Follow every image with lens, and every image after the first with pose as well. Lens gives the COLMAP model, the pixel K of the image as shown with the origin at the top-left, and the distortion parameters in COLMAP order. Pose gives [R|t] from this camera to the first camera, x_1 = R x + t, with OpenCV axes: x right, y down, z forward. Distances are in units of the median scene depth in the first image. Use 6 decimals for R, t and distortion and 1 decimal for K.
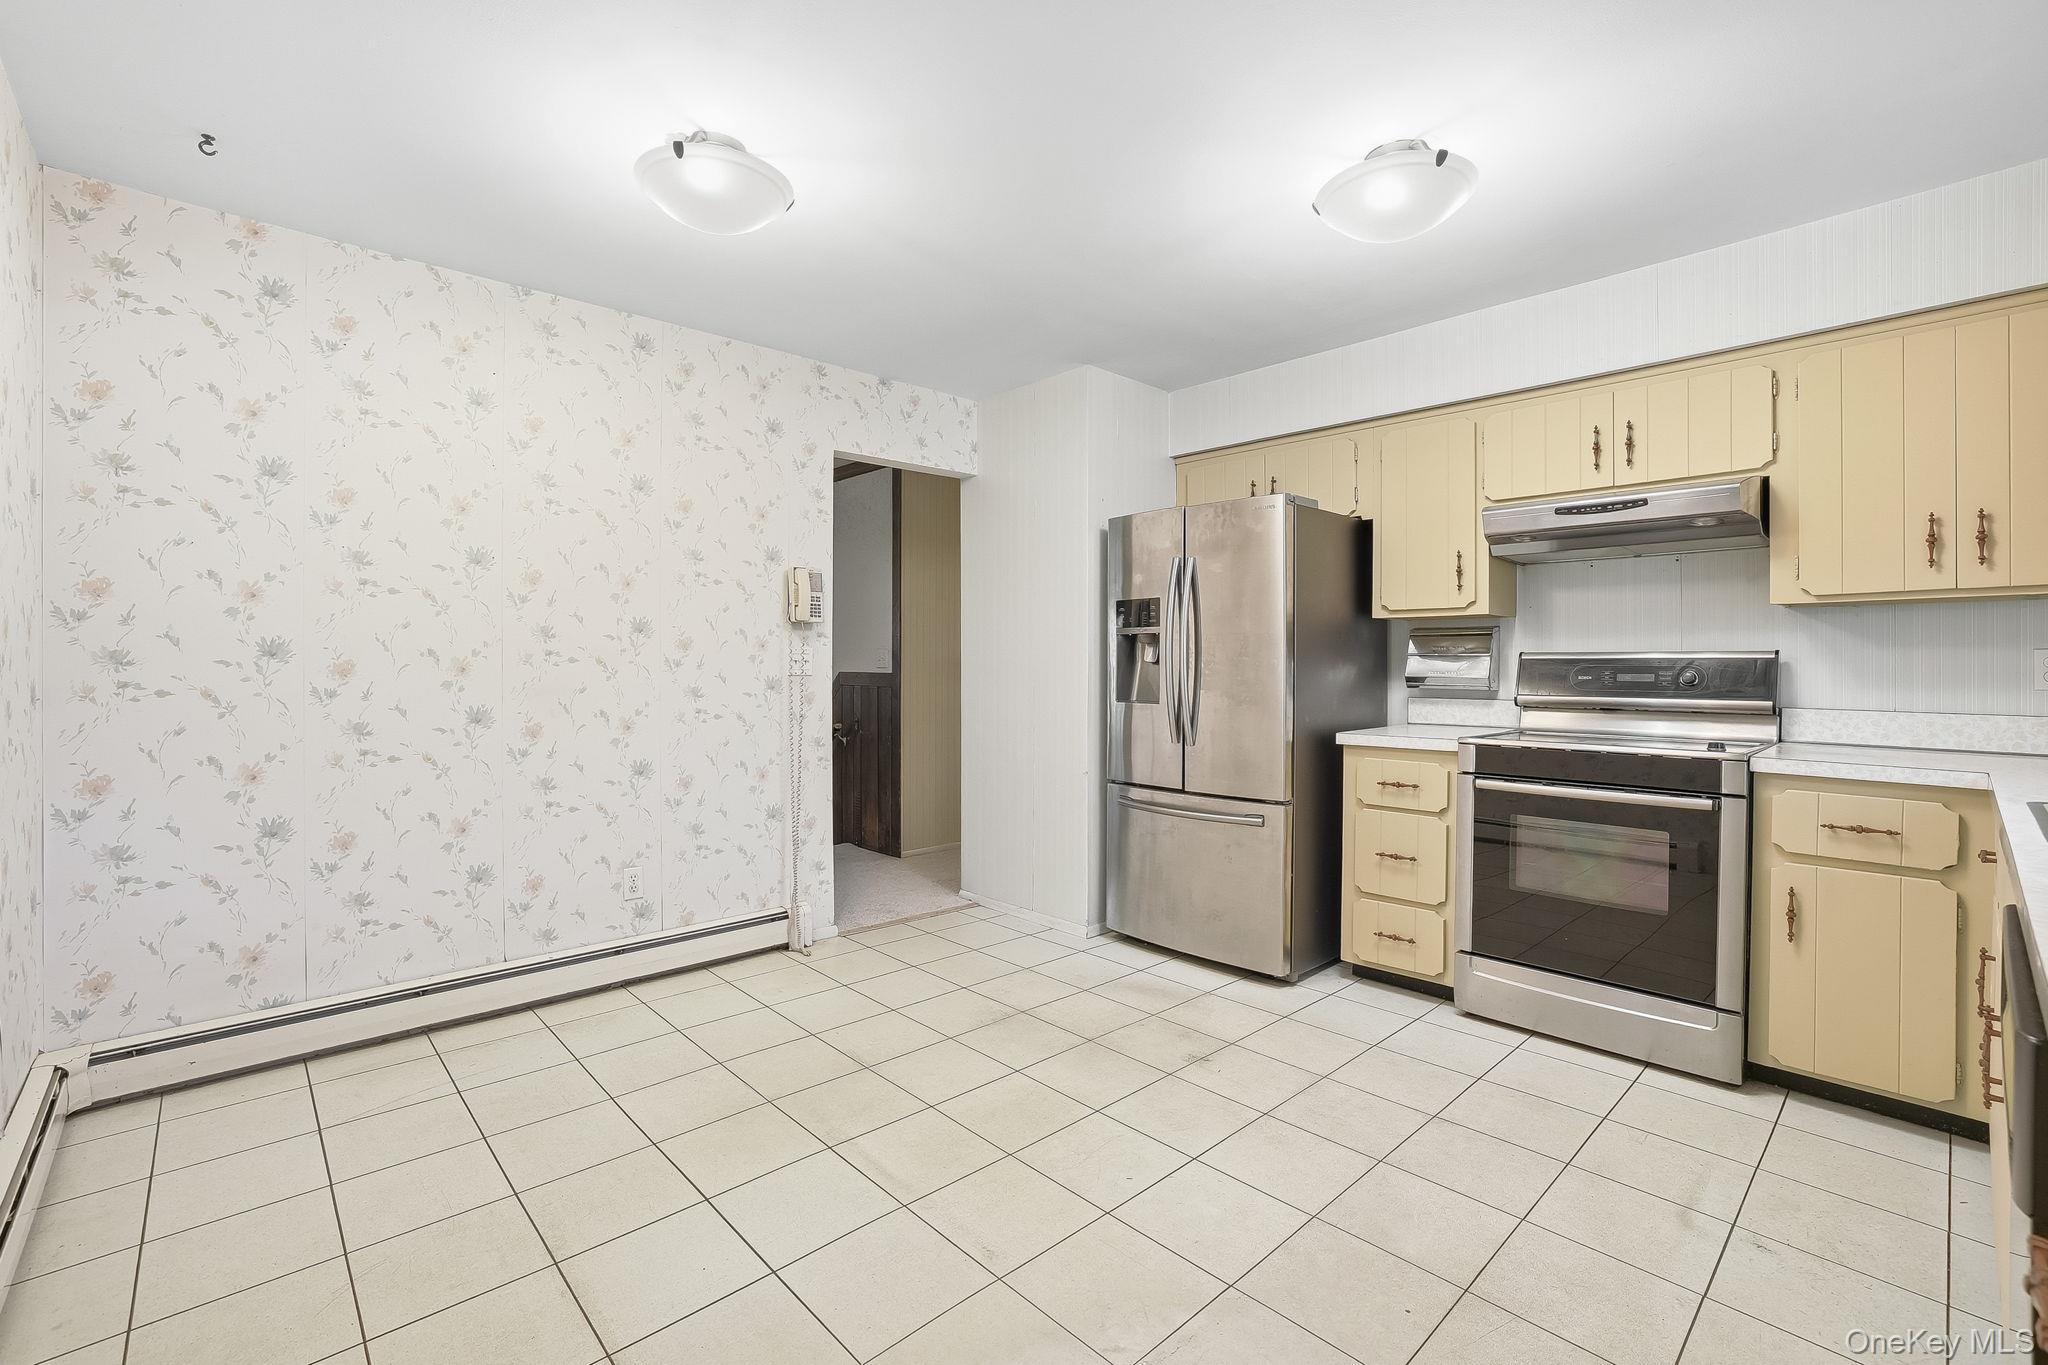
lens RADIAL K [[899.5, 0, 1015.6], [0, 899.5, 664.4], [0, 0, 1]] dist [-0.043353, 0.017097]
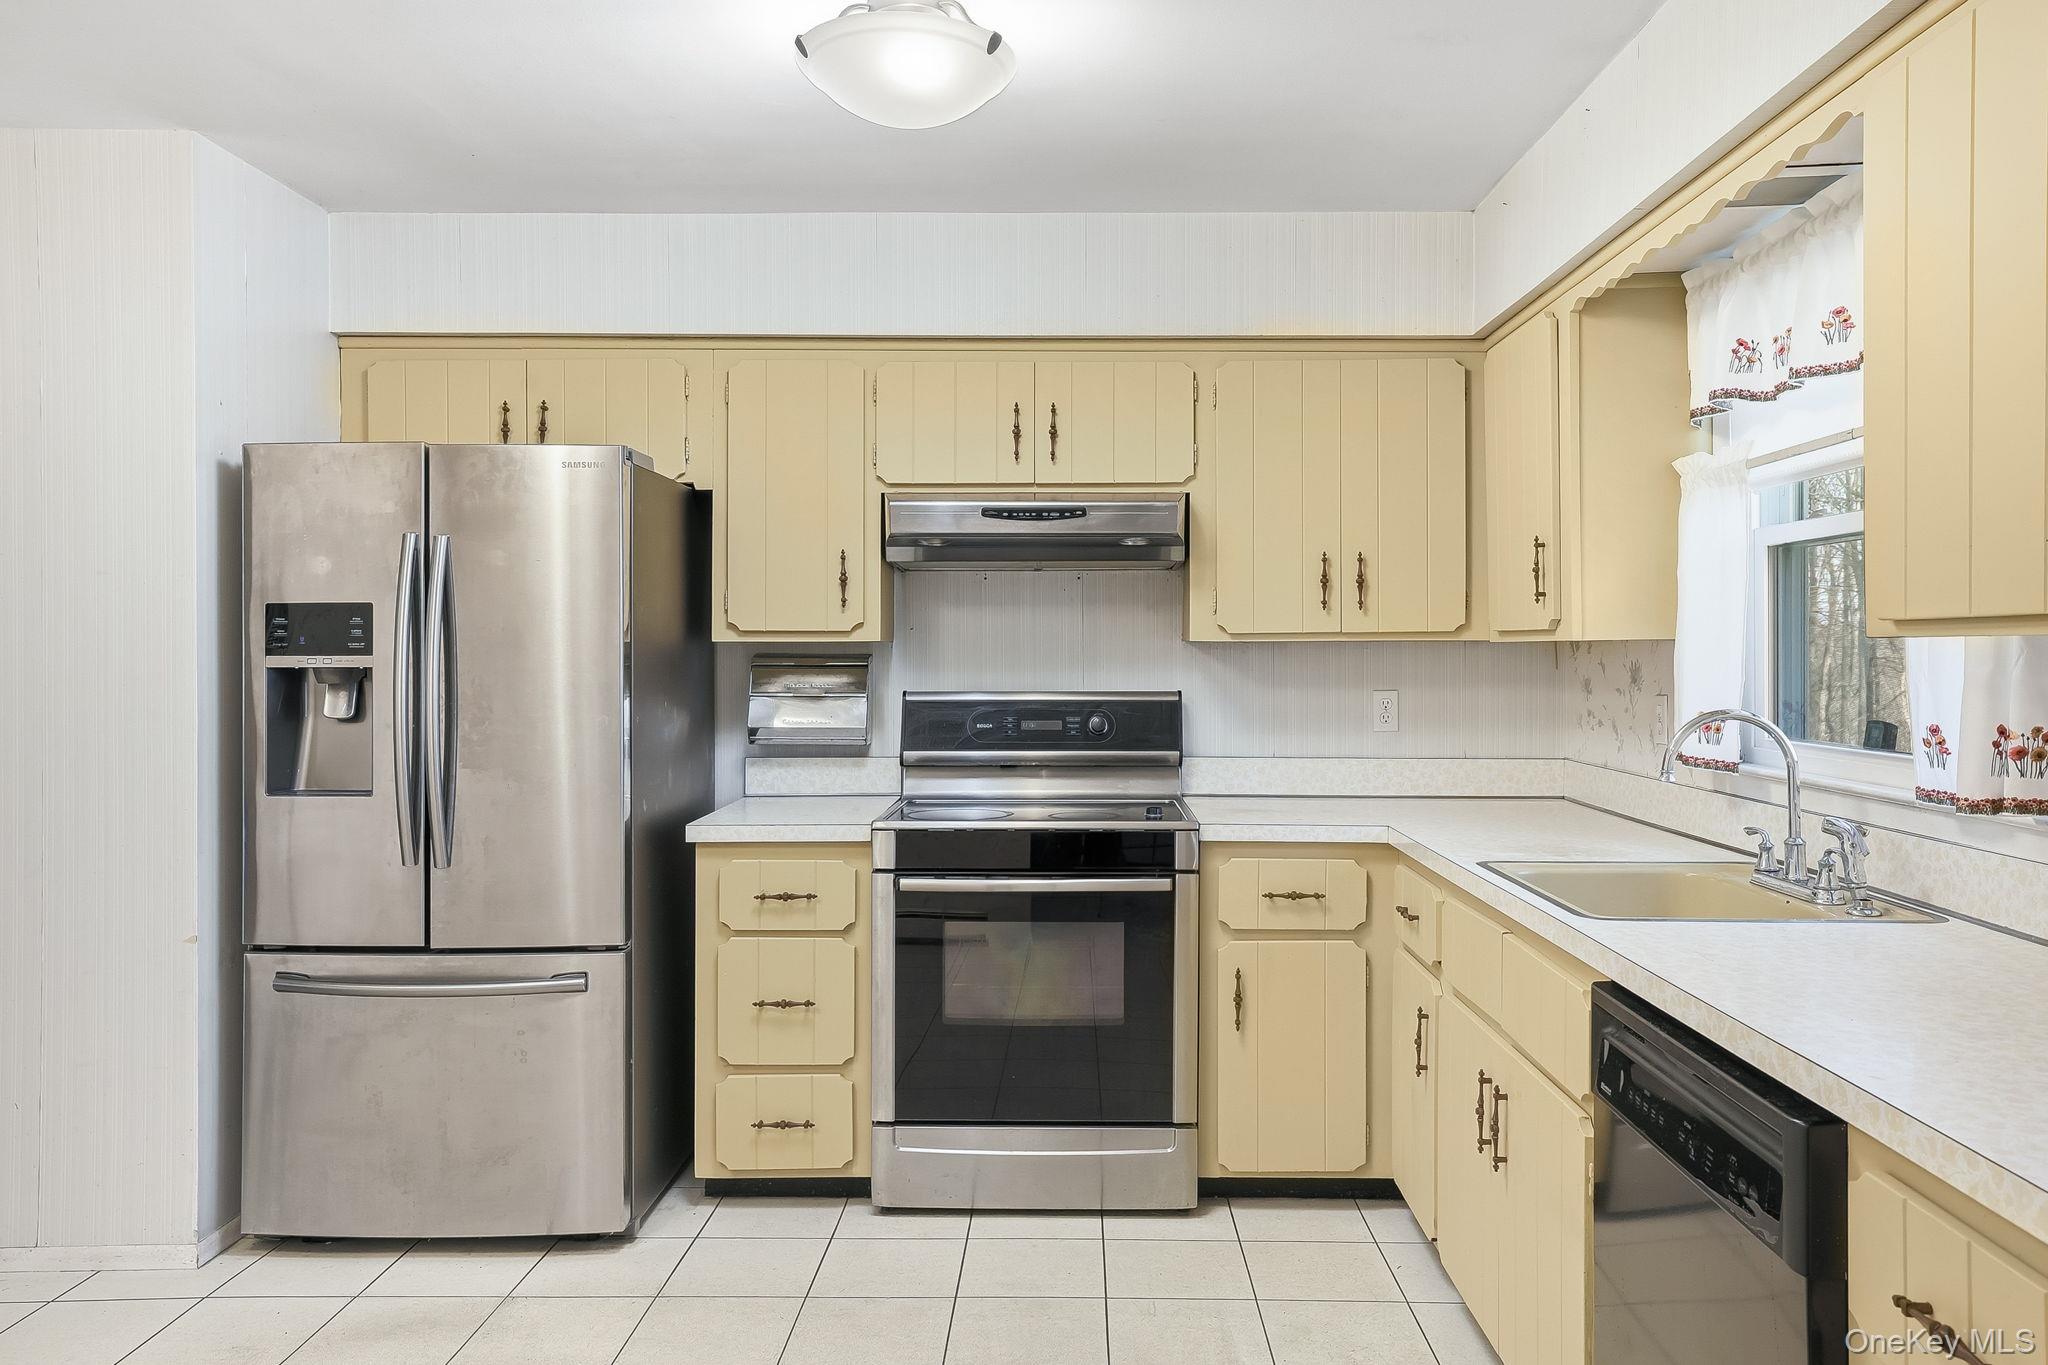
lens RADIAL K [[1451.9, 0, 1074.7], [0, 1451.9, 657.2], [0, 0, 1]] dist [-0.022519, 0.055925]
pose [[0.682819, -0.004353, 0.730575, -0.226991], [0.002409, 0.999990, 0.003706, -0.050779], [-0.730584, -0.000771, 0.682823, 0.094378]]
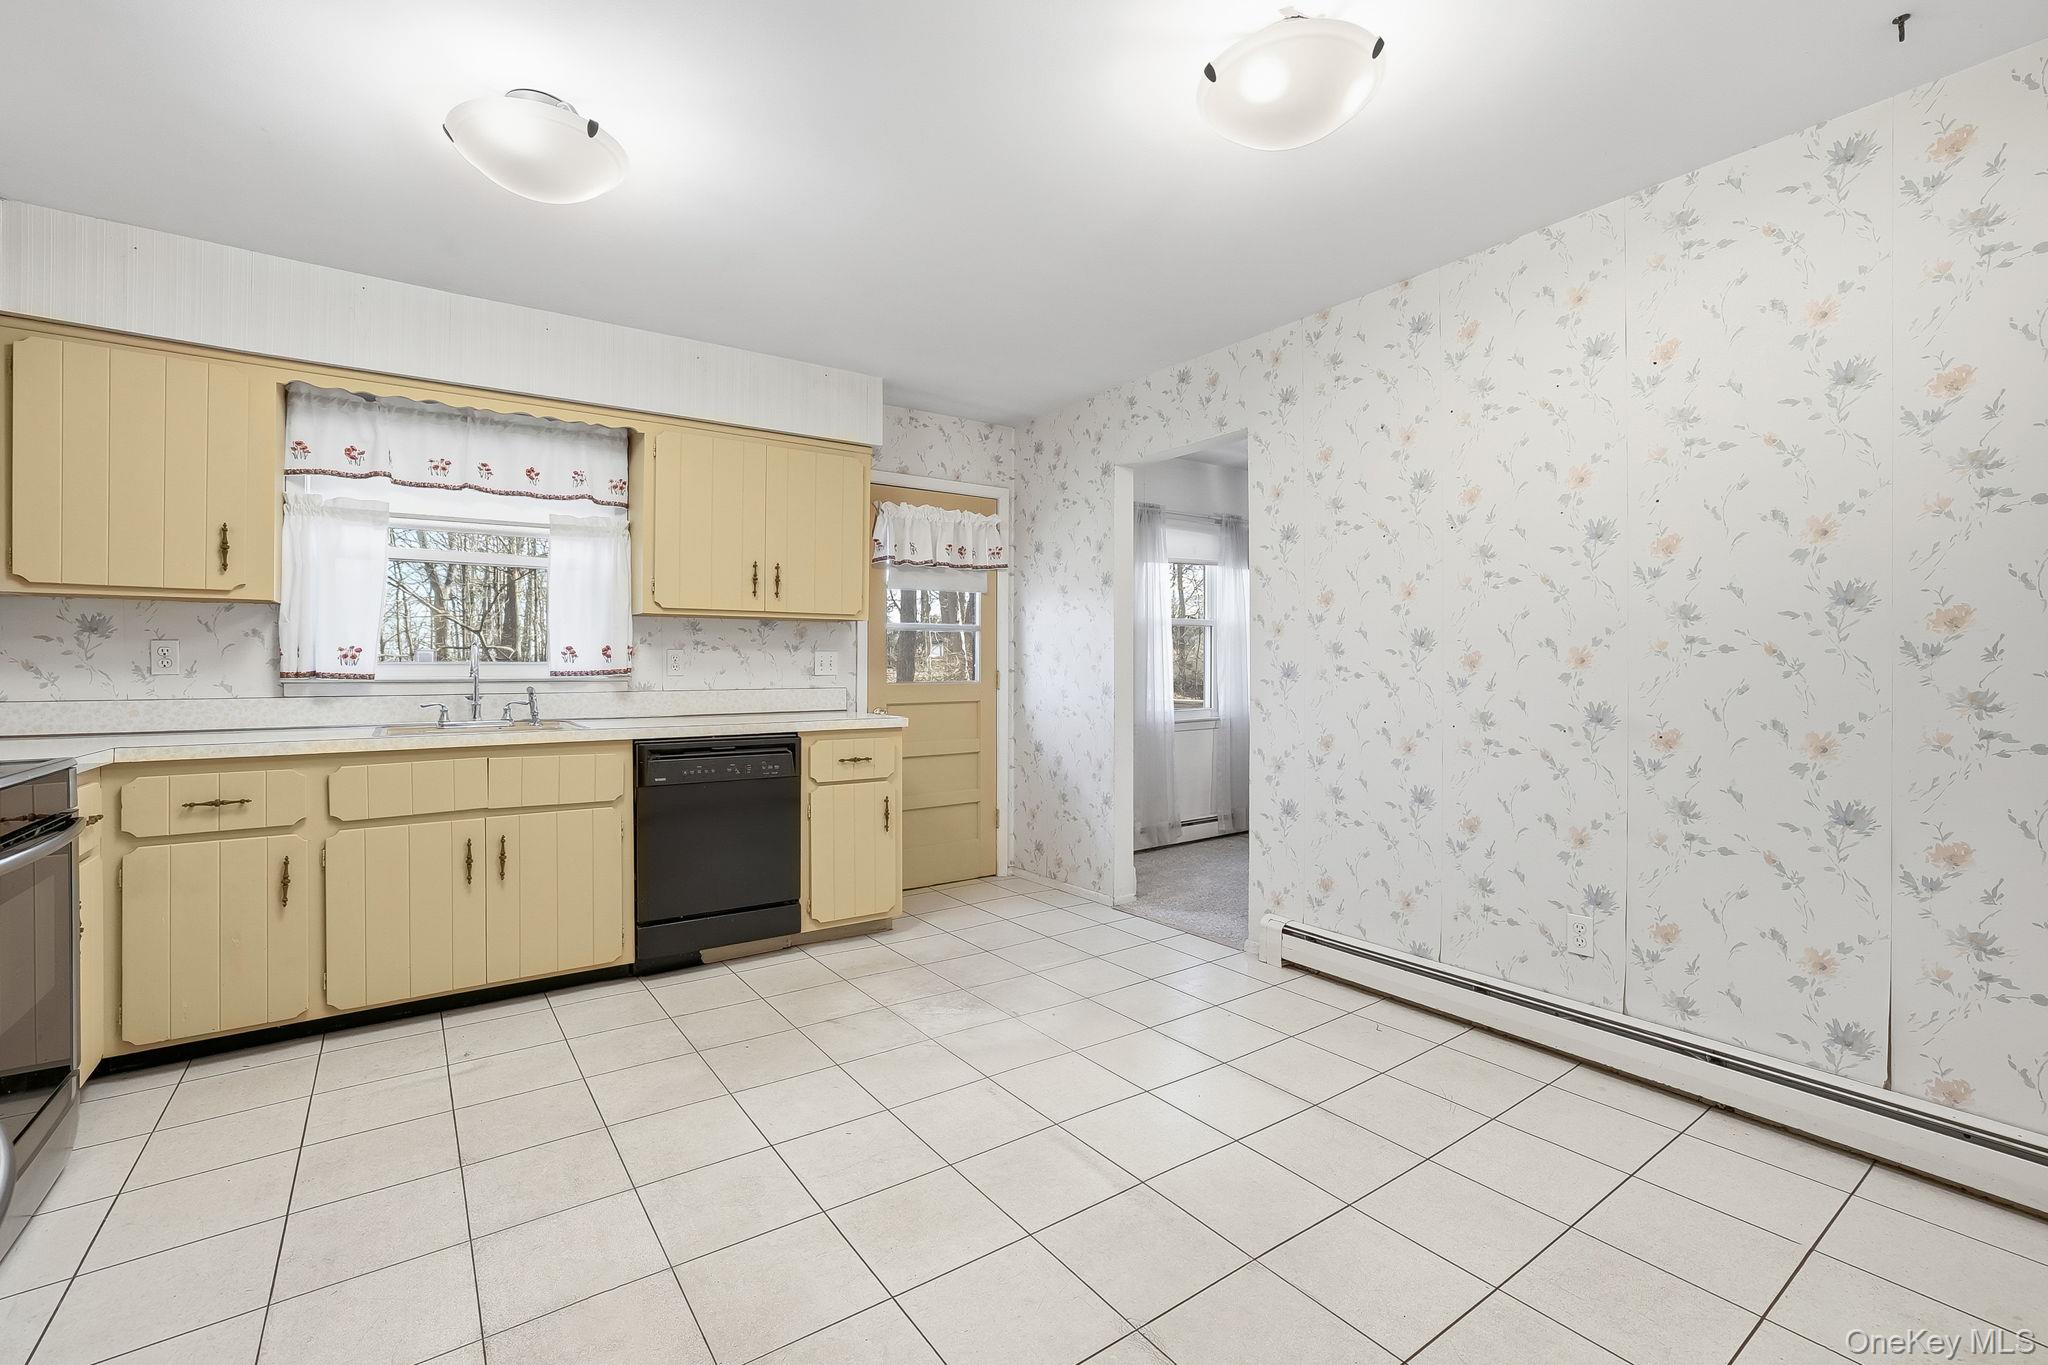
lens RADIAL K [[879.9, 0, 1011.5], [0, 879.9, 662.5], [0, 0, 1]] dist [-0.030037, 0.012742]
pose [[-0.989420, -0.003196, 0.145045, -0.146034], [-0.003319, 0.999994, -0.000607, 0.005879], [-0.145042, -0.001082, -0.989425, 1.335833]]
